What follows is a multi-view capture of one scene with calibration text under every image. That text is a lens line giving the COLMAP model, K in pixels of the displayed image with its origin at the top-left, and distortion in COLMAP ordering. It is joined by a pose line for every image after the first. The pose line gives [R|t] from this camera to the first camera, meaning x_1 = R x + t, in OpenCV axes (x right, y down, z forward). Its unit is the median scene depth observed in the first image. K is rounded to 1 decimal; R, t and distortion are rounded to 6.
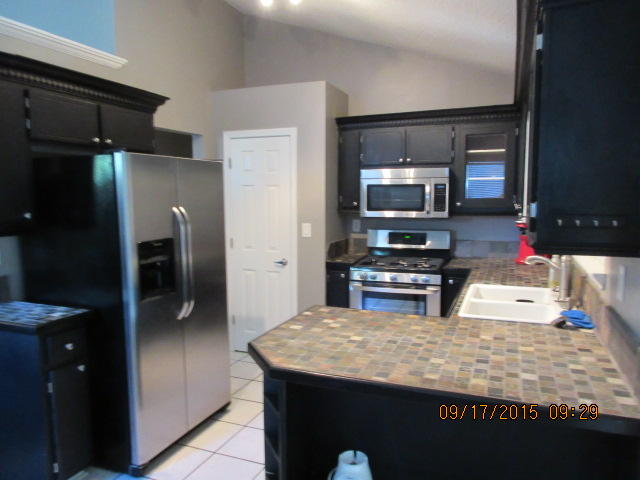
lens RADIAL K [[469.6, 0, 320.0], [0, 469.6, 240.0], [0, 0, 1]] dist [-0.008362, -0.002669]
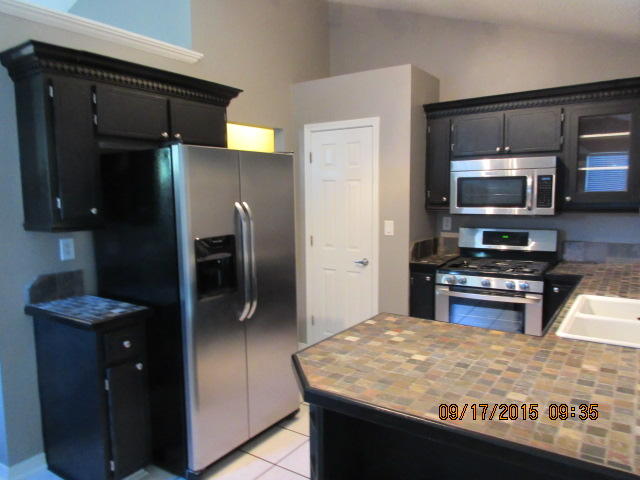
lens RADIAL K [[469.6, 0, 320.0], [0, 469.6, 240.0], [0, 0, 1]] dist [-0.008362, -0.002669]
pose [[0.976252, 0.013369, -0.216225, 0.057368], [-0.012485, 0.999907, 0.005454, -0.000985], [0.216278, -0.002625, 0.976328, 0.103250]]
